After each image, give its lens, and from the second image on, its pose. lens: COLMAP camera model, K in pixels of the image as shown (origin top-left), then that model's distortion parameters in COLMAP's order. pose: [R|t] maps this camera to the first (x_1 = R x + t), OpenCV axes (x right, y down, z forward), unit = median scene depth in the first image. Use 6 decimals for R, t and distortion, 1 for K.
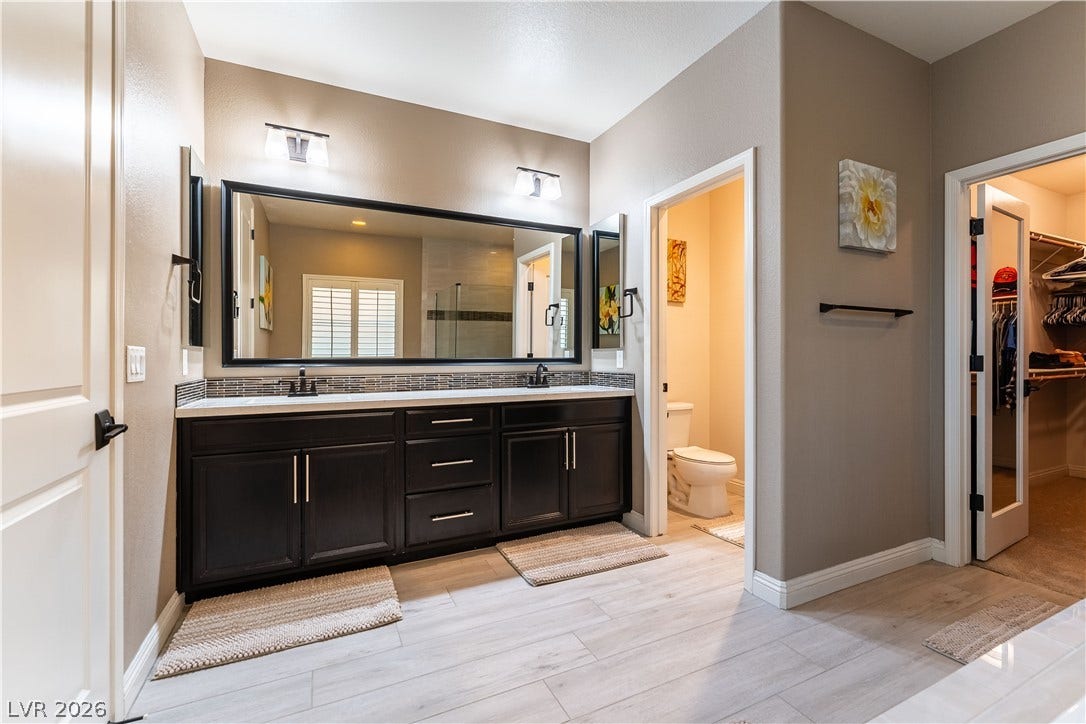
lens RADIAL K [[472.9, 0, 544.7], [0, 472.9, 356.0], [0, 0, 1]] dist [-0.003019, -0.000361]
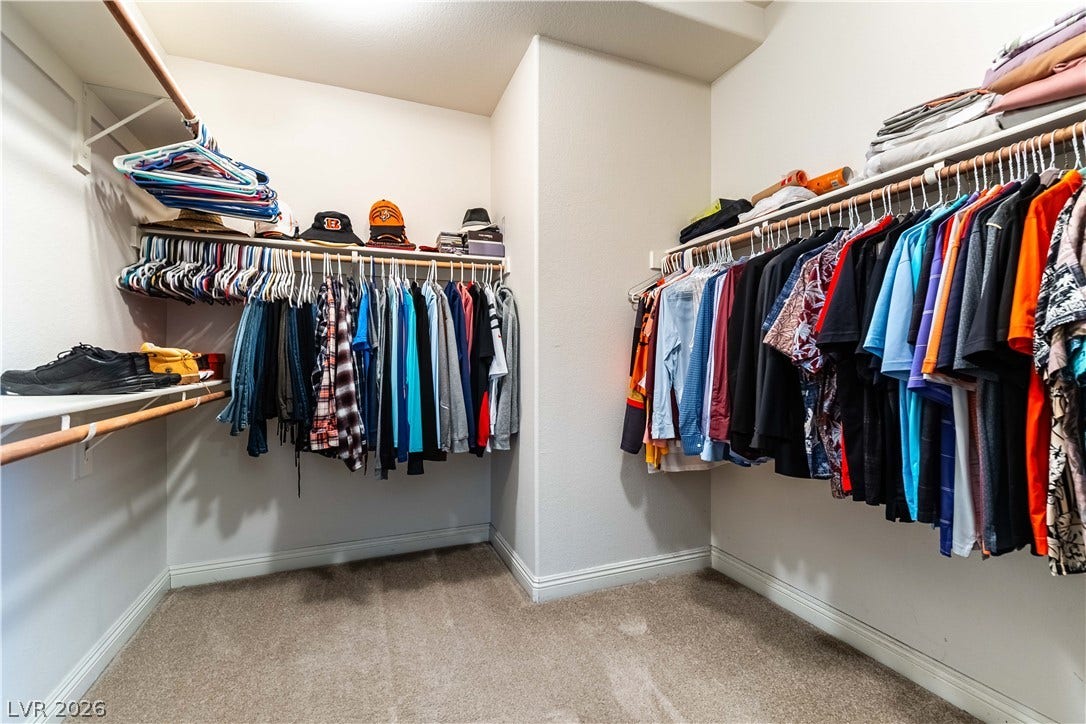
lens RADIAL K [[472.9, 0, 544.6], [0, 472.9, 361.8], [0, 0, 1]] dist [-0.003019, -0.000361]
pose [[0.060600, 0.004356, 0.998153, 0.661035], [0.003803, 0.999982, -0.004594, 0.005970], [-0.998155, 0.004074, 0.060582, 0.594006]]
